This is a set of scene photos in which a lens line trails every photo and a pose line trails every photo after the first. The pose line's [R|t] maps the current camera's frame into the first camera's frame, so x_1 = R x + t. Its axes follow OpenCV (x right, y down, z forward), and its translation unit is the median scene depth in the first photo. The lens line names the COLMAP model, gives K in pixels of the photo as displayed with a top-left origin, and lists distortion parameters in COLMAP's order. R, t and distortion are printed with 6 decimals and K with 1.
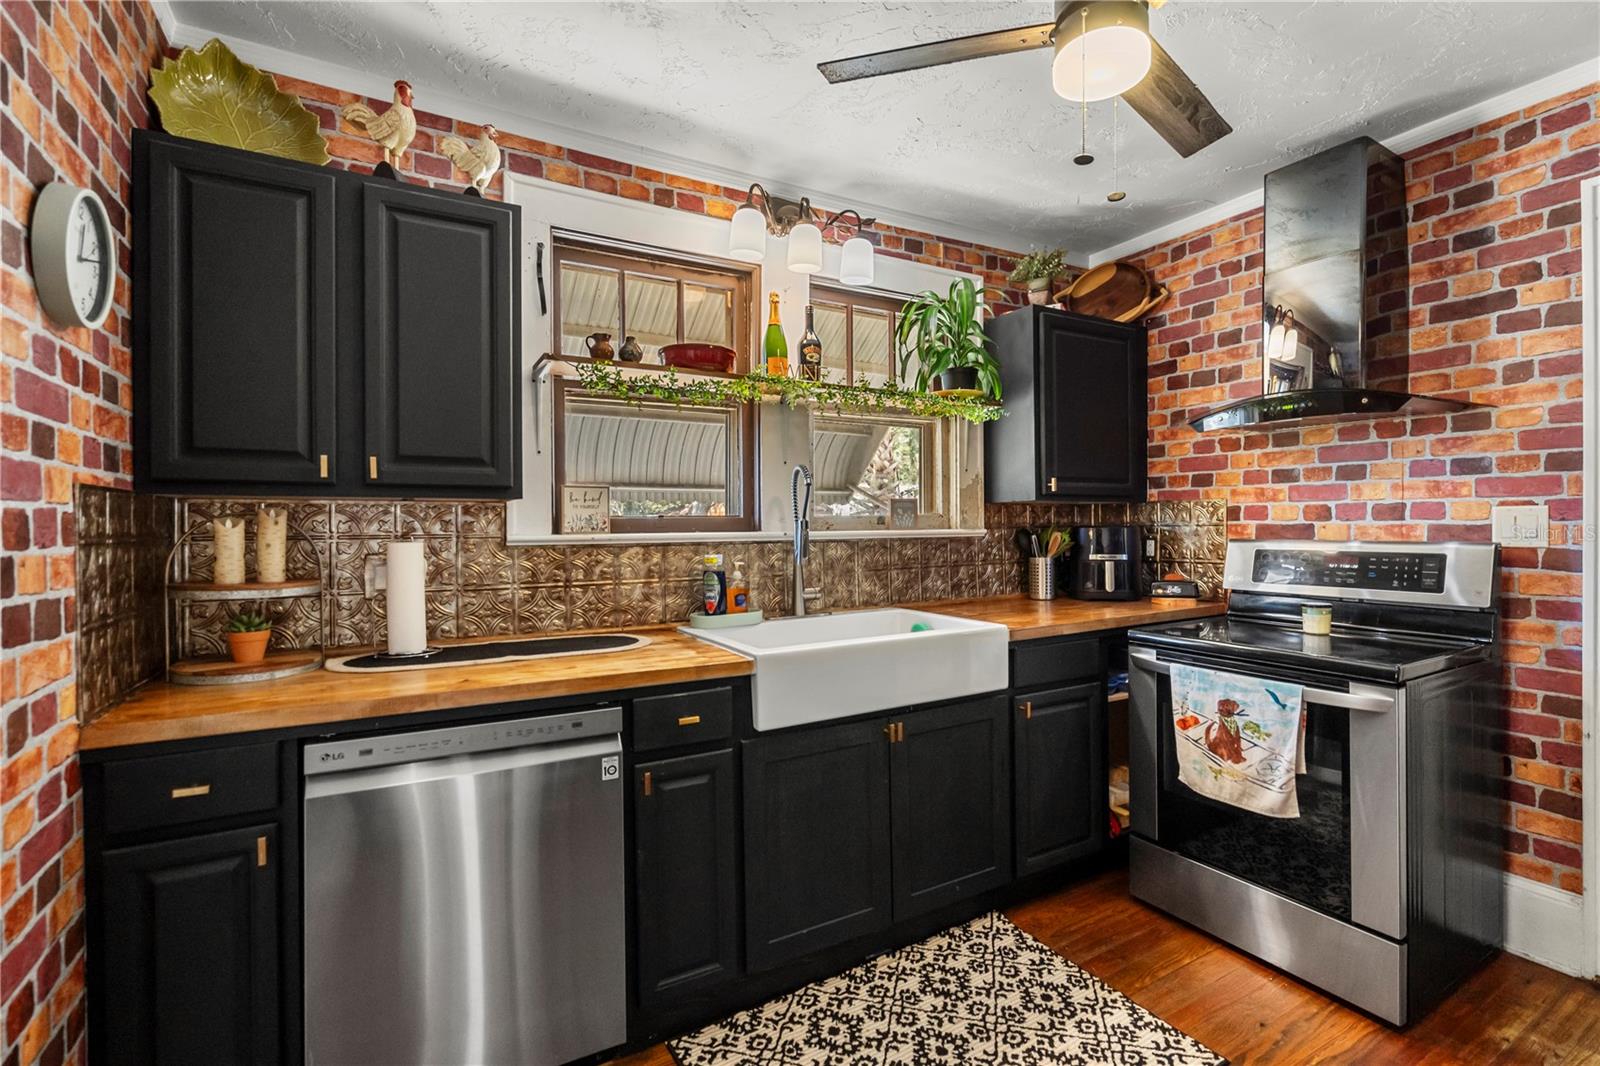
lens RADIAL K [[736.4, 0, 802.5], [0, 736.4, 526.2], [0, 0, 1]] dist [-0.009184, -0.000936]
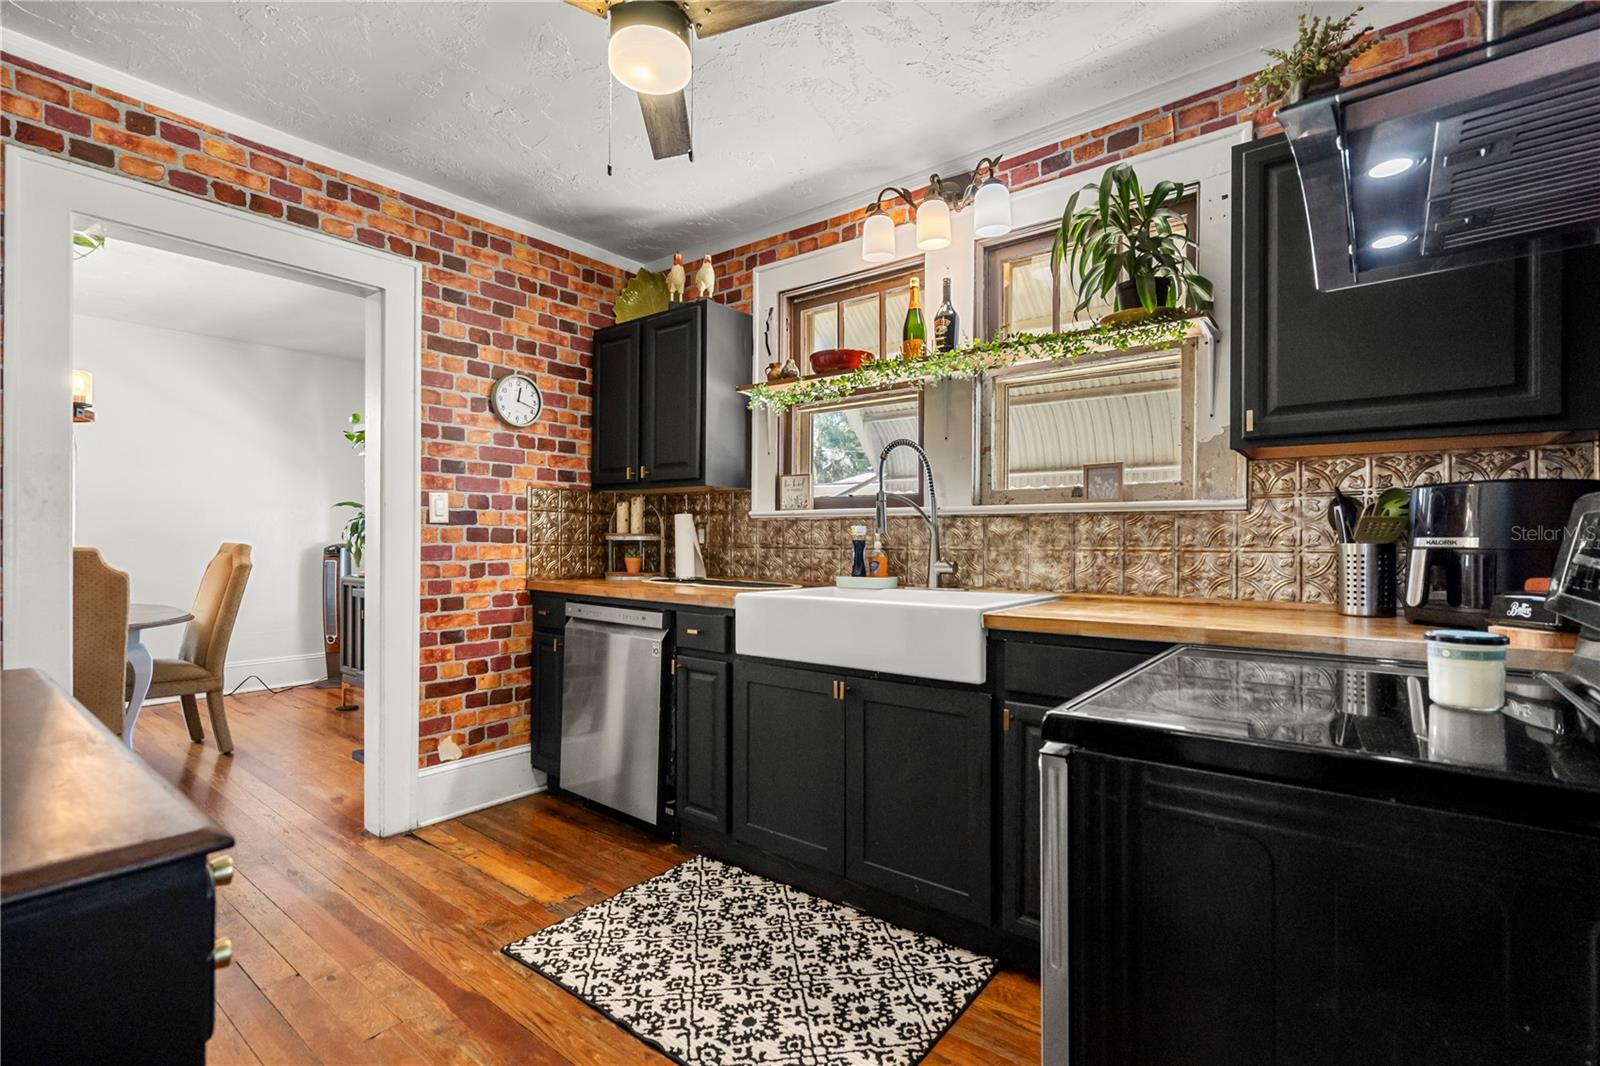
lens RADIAL K [[736.4, 0, 793.9], [0, 736.4, 535.2], [0, 0, 1]] dist [-0.009184, -0.000936]
pose [[0.361412, 0.006285, -0.932385, 1.079560], [-0.009098, 0.999953, 0.003214, 0.058163], [0.932362, 0.007322, 0.361452, 0.564623]]
